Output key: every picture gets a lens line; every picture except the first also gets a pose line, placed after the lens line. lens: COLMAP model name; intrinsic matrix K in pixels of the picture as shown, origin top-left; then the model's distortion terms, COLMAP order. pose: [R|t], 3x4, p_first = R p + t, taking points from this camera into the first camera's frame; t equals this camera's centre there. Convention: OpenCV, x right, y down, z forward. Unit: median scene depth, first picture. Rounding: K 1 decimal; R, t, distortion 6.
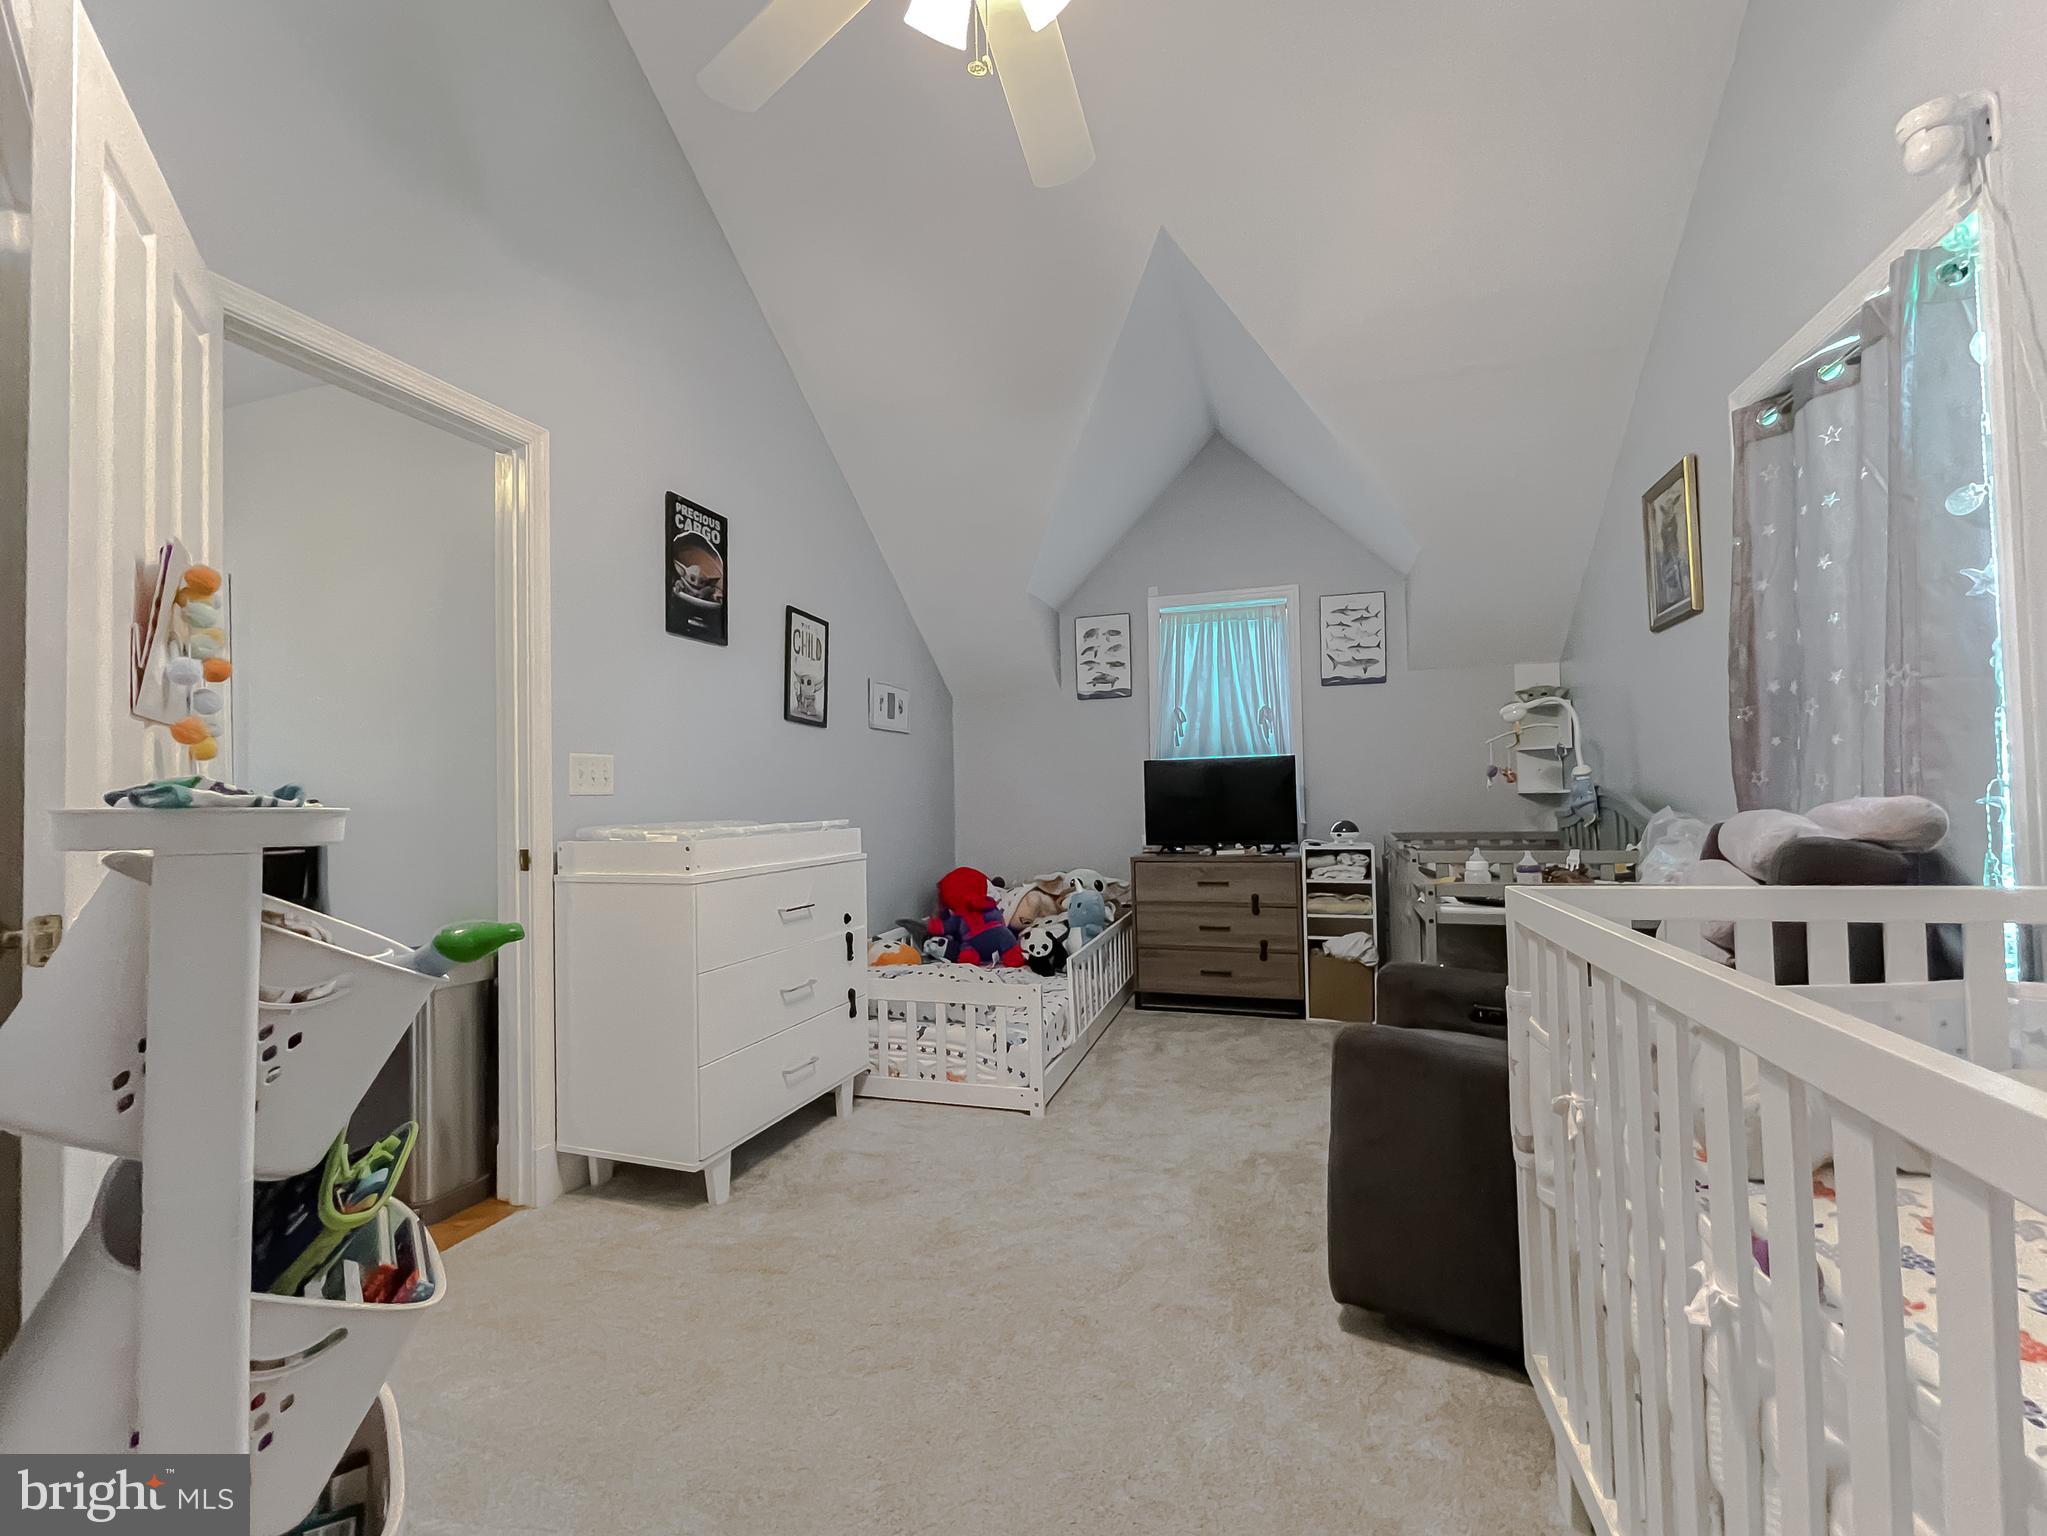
lens RADIAL K [[837.3, 0, 1028.4], [0, 837.3, 774.7], [0, 0, 1]] dist [-0.004310, 0.000450]
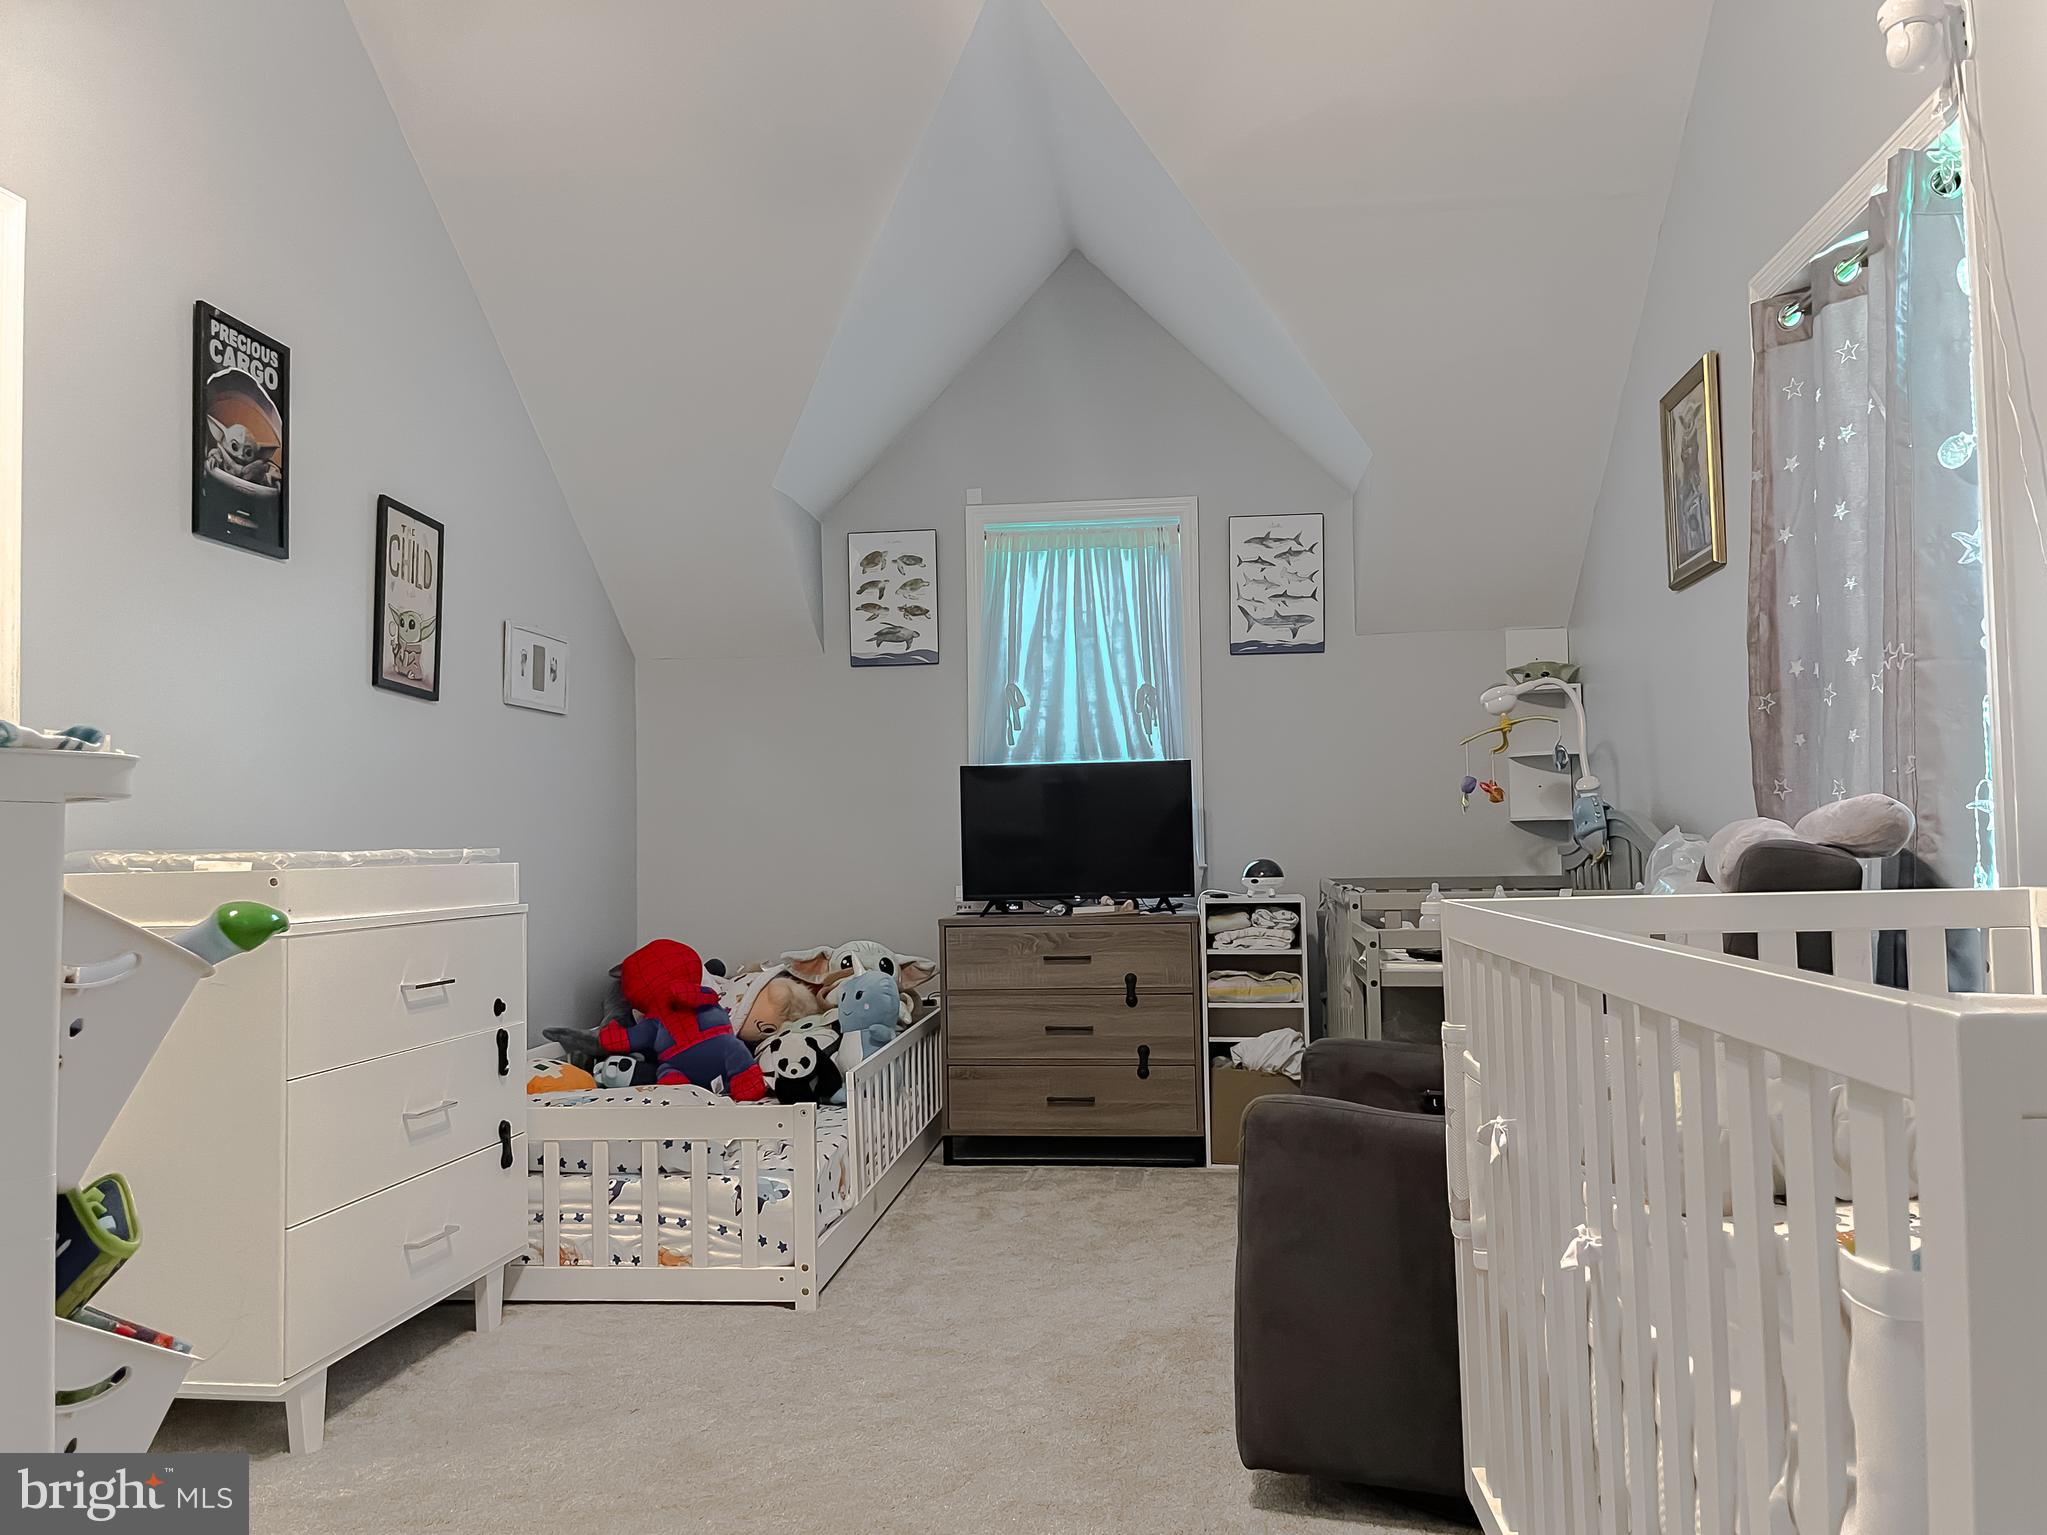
lens RADIAL K [[1492.0, 0, 1019.3], [0, 1492.0, 767.3], [0, 0, 1]] dist [0.037412, -0.014281]
pose [[0.980942, 0.011678, 0.193948, -0.054117], [-0.006844, 0.999649, -0.025576, 0.019539], [-0.194178, 0.023761, 0.980678, -0.162026]]
